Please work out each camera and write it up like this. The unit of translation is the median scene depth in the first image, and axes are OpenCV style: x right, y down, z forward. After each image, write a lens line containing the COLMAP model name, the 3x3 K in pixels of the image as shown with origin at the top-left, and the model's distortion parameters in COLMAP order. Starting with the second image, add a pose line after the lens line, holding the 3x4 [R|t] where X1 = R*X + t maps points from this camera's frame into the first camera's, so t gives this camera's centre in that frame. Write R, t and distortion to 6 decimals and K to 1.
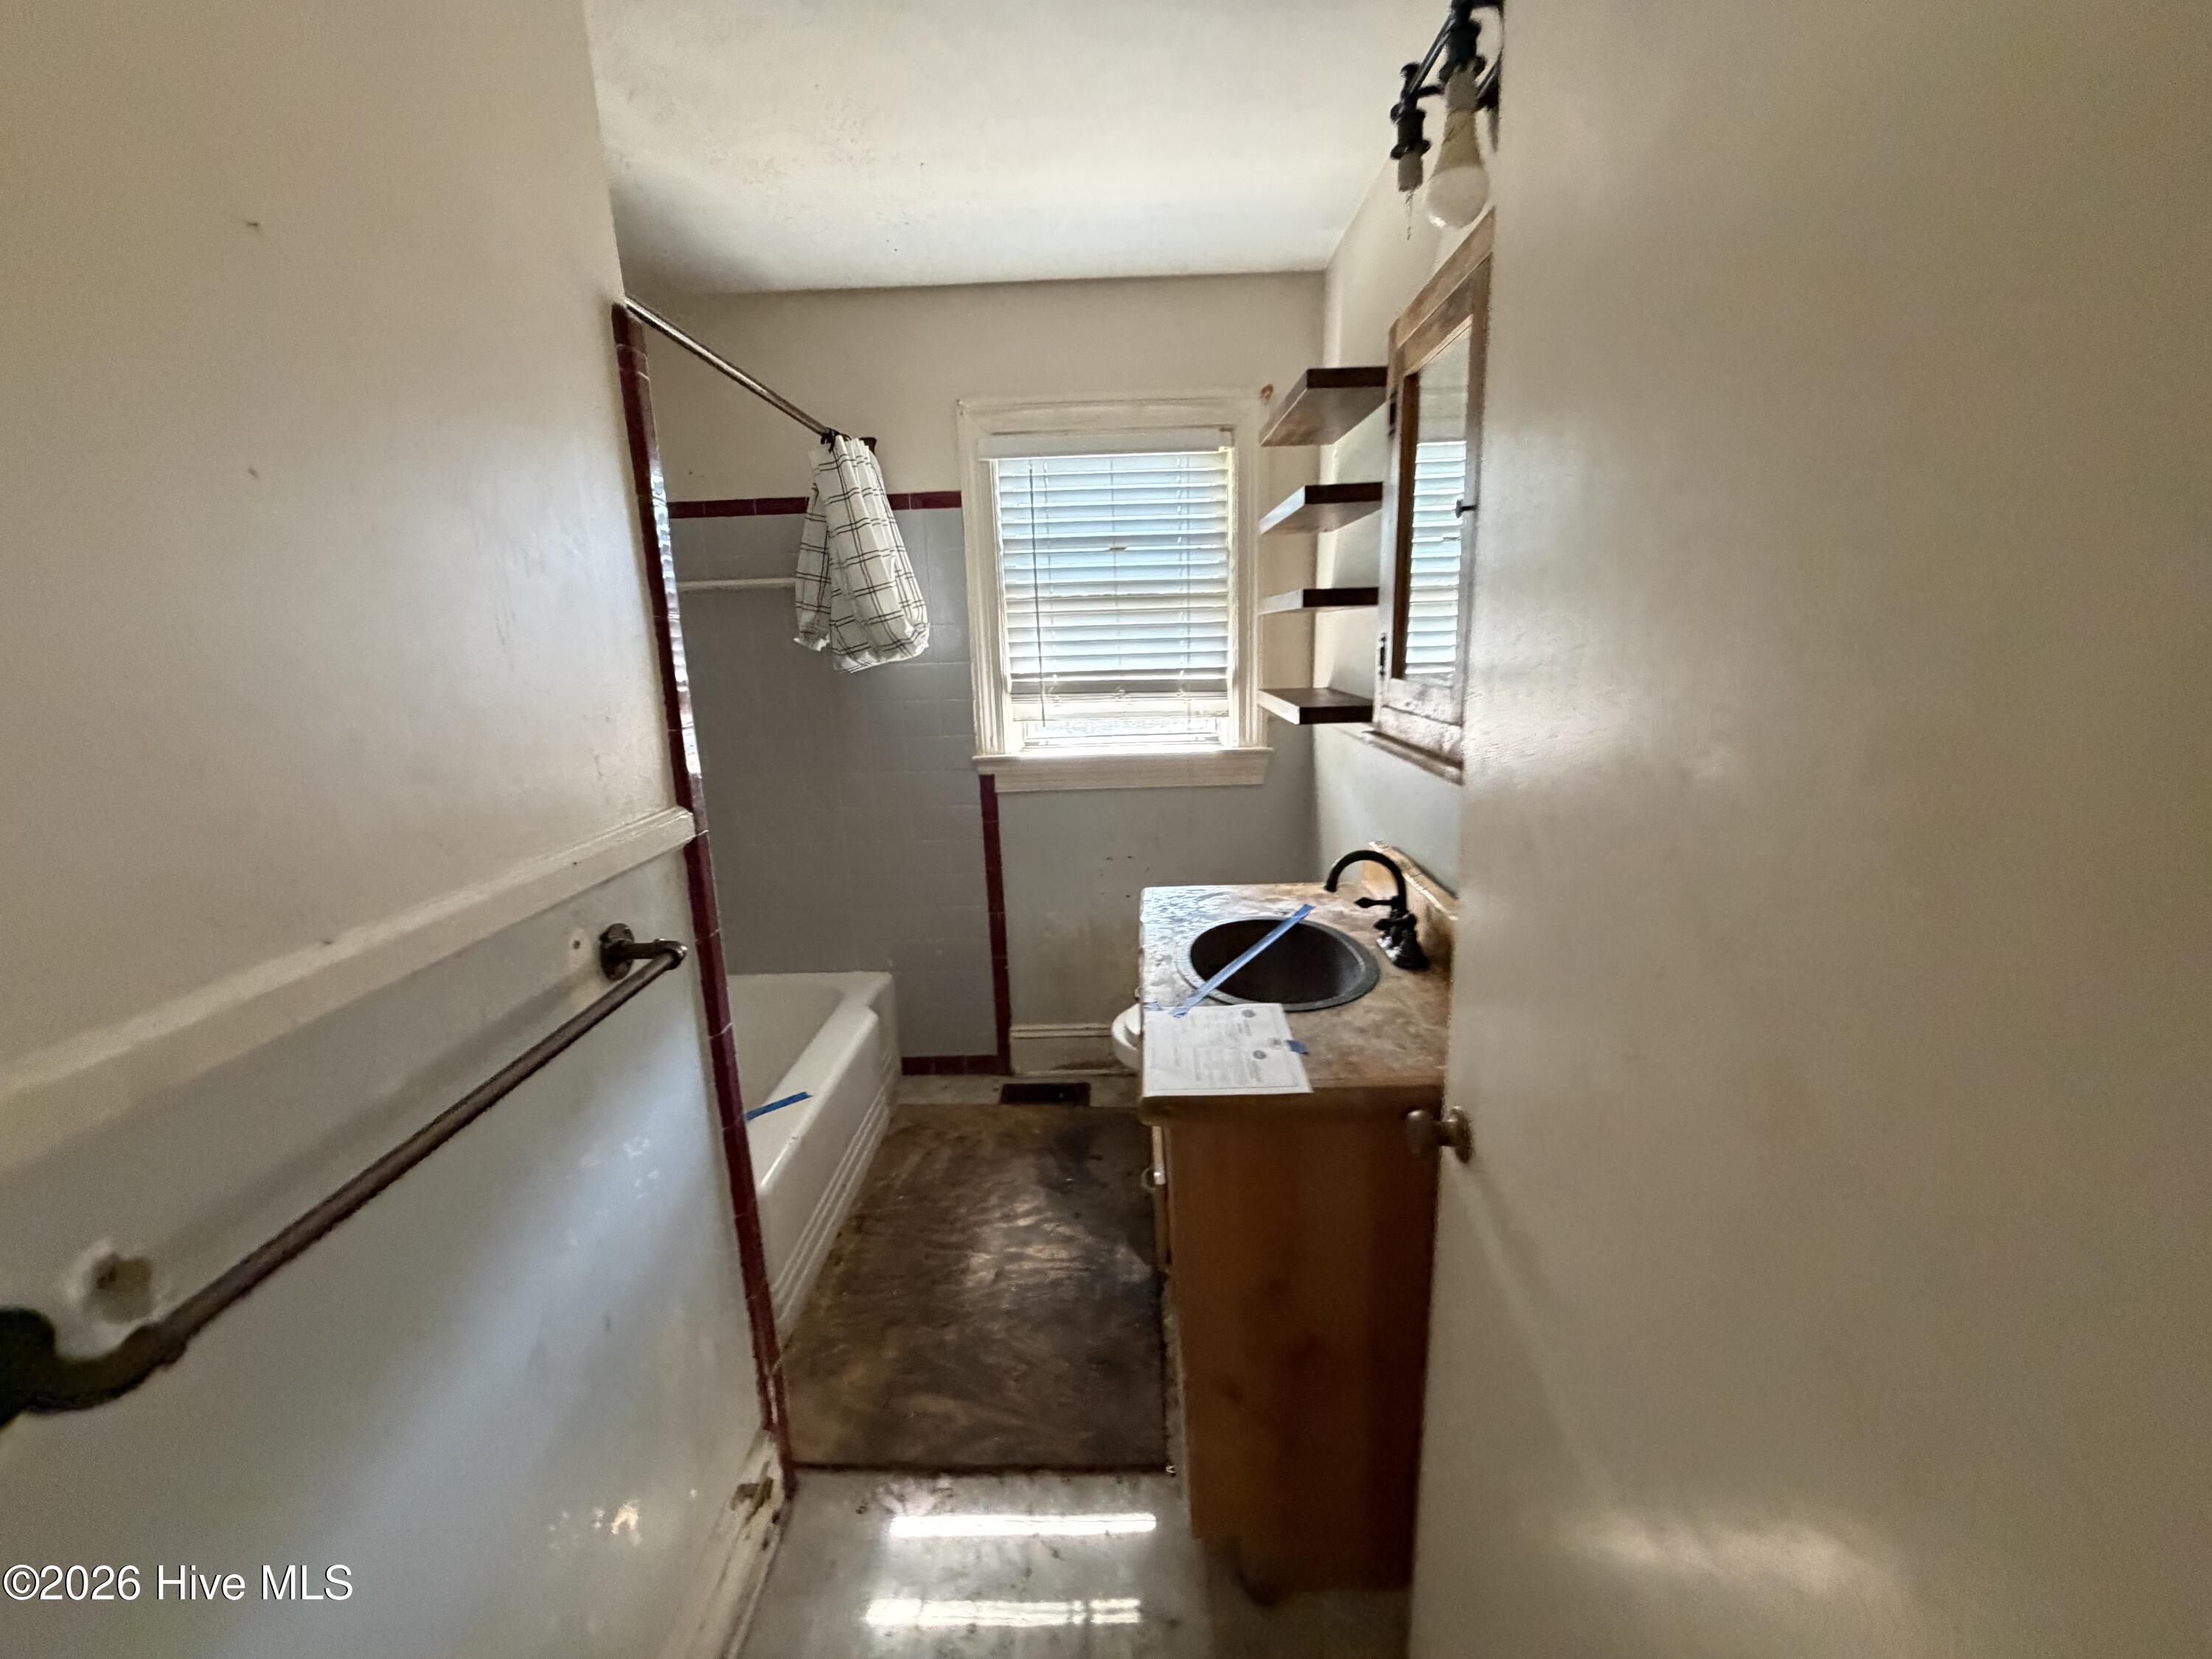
lens RADIAL K [[882.9, 0, 1106.0], [0, 882.9, 829.5], [0, 0, 1]] dist [0.001828, 0.000351]
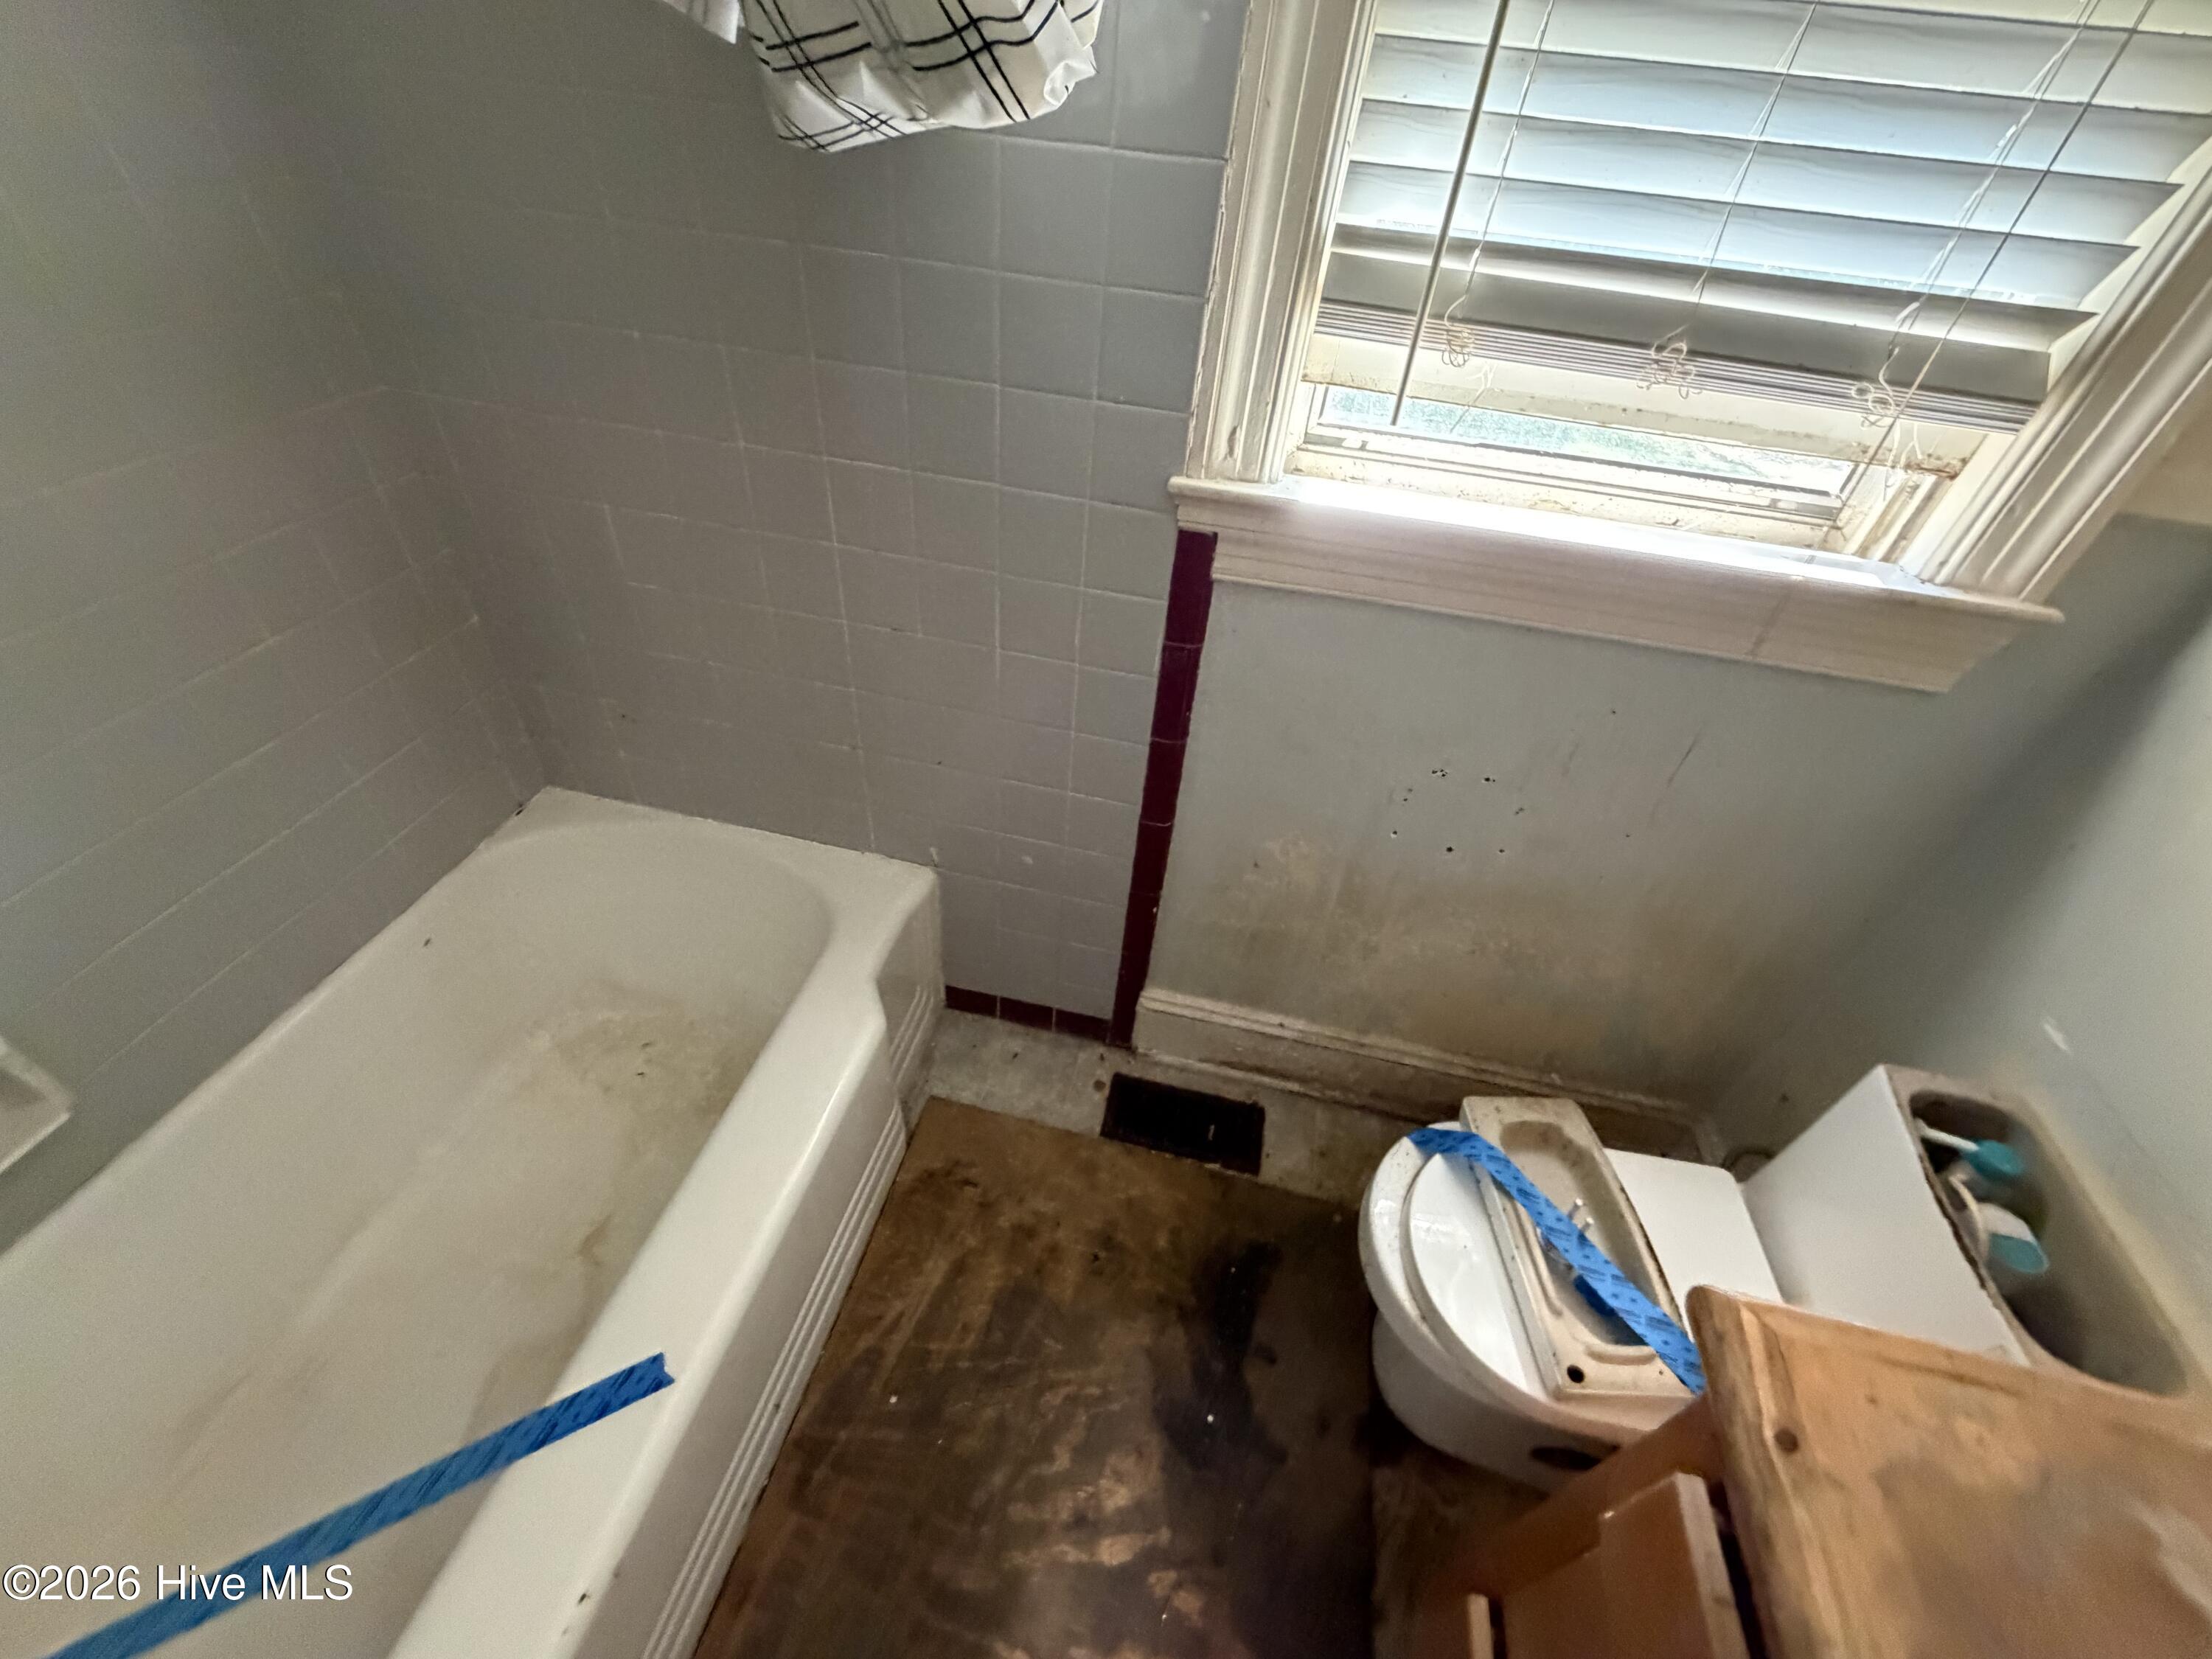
lens RADIAL K [[882.9, 0, 1106.0], [0, 882.9, 829.5], [0, 0, 1]] dist [0.001828, 0.000351]
pose [[0.975400, 0.208286, -0.072188, -0.124502], [-0.150238, 0.867753, 0.473744, -0.129614], [0.161316, -0.451245, 0.877699, 0.630331]]
